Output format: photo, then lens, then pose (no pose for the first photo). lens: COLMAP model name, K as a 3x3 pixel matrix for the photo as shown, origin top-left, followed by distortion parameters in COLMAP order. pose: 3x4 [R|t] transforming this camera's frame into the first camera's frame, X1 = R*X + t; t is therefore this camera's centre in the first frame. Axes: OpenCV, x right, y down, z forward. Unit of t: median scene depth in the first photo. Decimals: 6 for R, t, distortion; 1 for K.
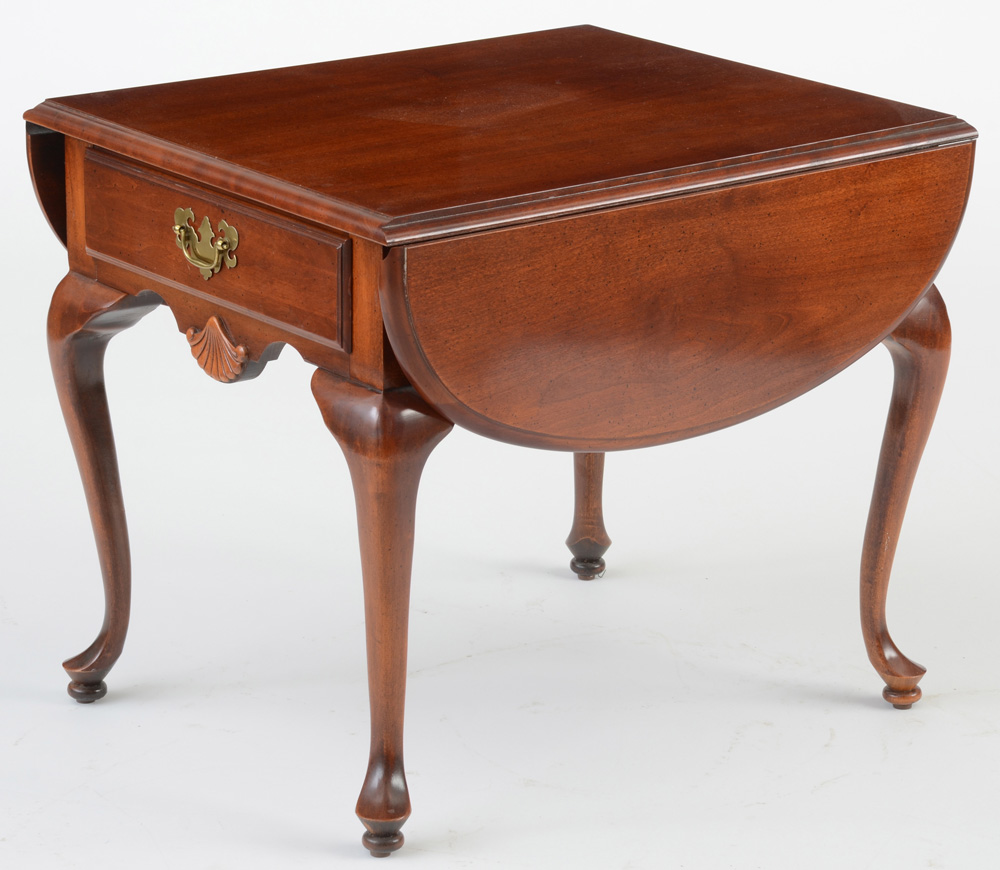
lens RADIAL K [[4478.5, 0, 496.7], [0, 4478.5, 440.6], [0, 0, 1]] dist [1.643212, 0.000000]
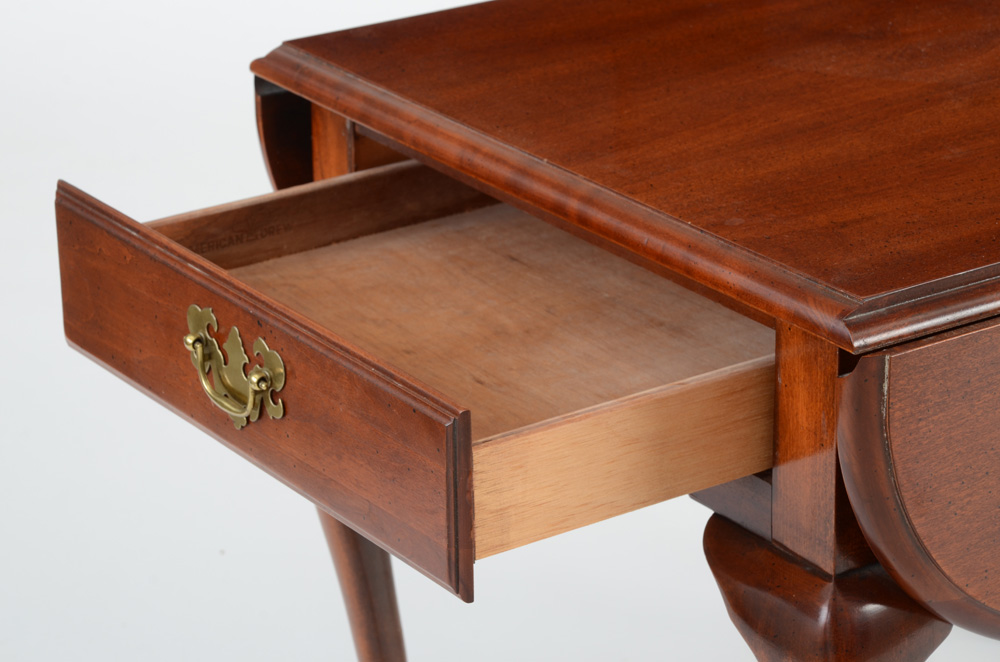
lens RADIAL K [[3213.6, 0, 502.1], [0, 3213.6, 331.1], [0, 0, 1]] dist [1.002310, 0.000000]
pose [[0.999070, 0.001254, -0.043088, -0.050039], [0.002947, 0.995251, 0.097295, -0.084276], [0.043006, -0.097331, 0.994322, 0.573008]]
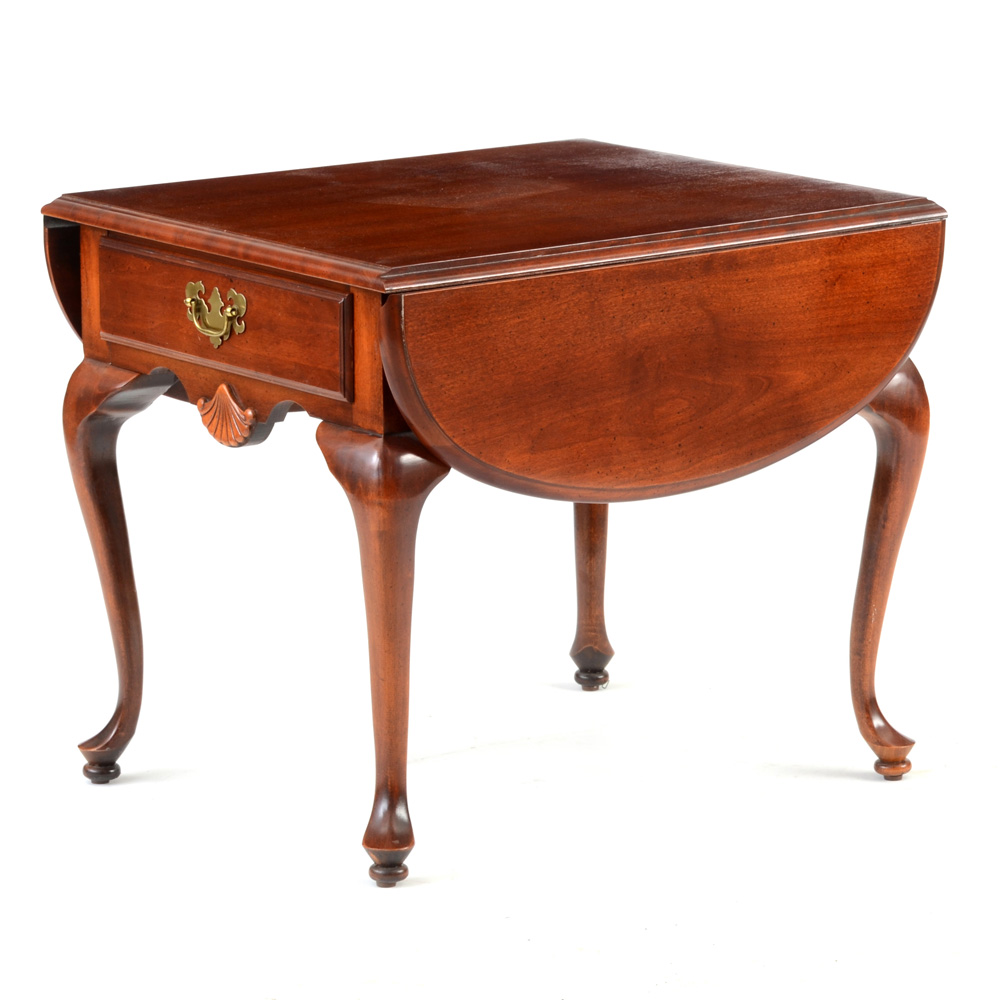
lens RADIAL K [[6205.6, 0, 492.8], [0, 6205.6, 528.2], [0, 0, 1]] dist [2.108036, 0.000000]
pose [[0.999873, -0.012507, -0.009864, 0.014383], [0.011630, 0.996358, -0.084474, 0.130309], [0.010884, 0.084349, 0.996377, -0.451119]]
